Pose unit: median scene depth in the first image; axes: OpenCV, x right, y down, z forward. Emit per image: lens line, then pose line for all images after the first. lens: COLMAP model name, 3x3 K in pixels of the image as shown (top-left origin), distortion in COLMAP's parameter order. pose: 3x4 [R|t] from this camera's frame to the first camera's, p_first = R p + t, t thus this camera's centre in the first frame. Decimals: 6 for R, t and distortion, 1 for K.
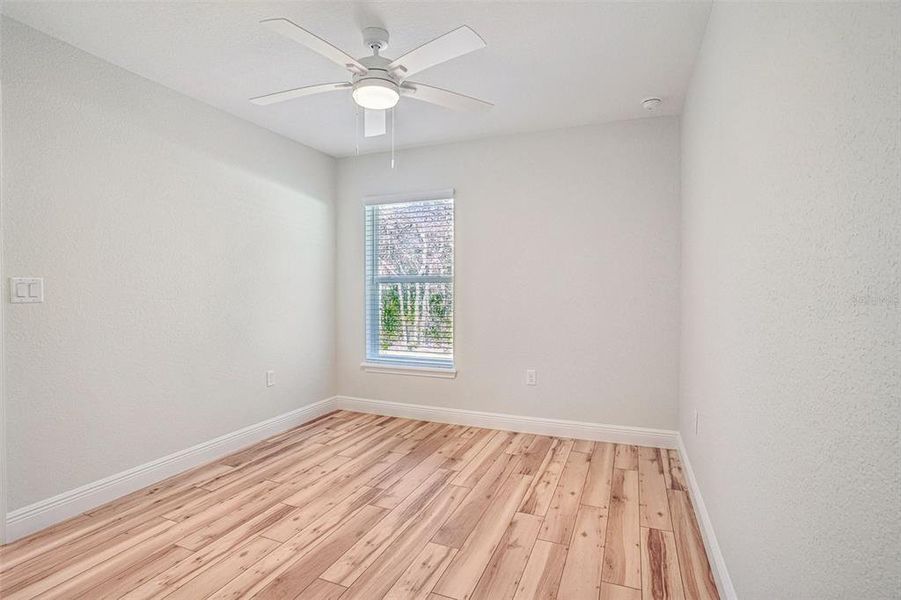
lens RADIAL K [[439.4, 0, 451.2], [0, 439.4, 294.9], [0, 0, 1]] dist [-0.060144, 0.000733]
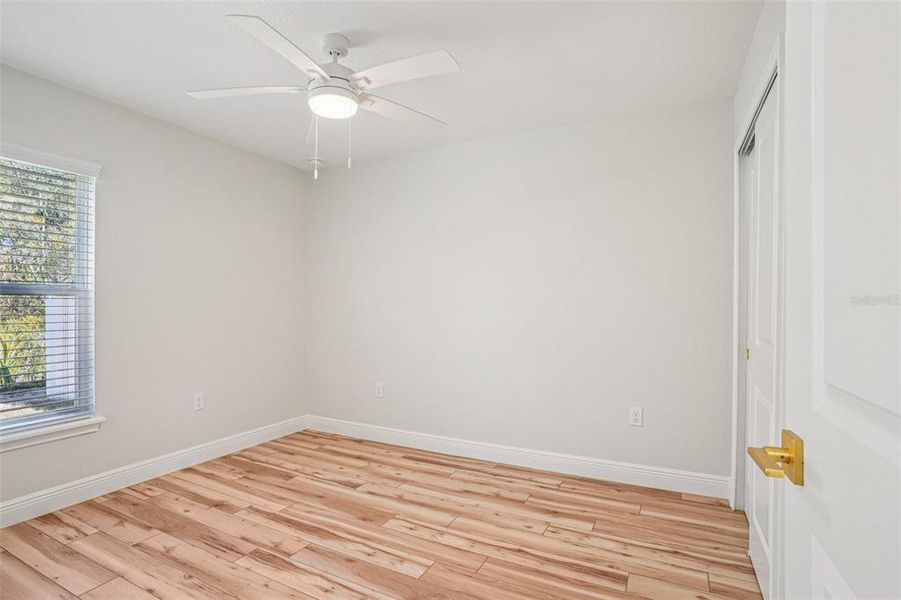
lens RADIAL K [[445.0, 0, 451.2], [0, 445.0, 298.3], [0, 0, 1]] dist [-0.072998, 0.030945]
pose [[0.083239, 0.017964, 0.996368, -0.809977], [0.010546, 0.999766, -0.018906, -0.001233], [-0.996474, 0.012081, 0.083030, 0.485782]]
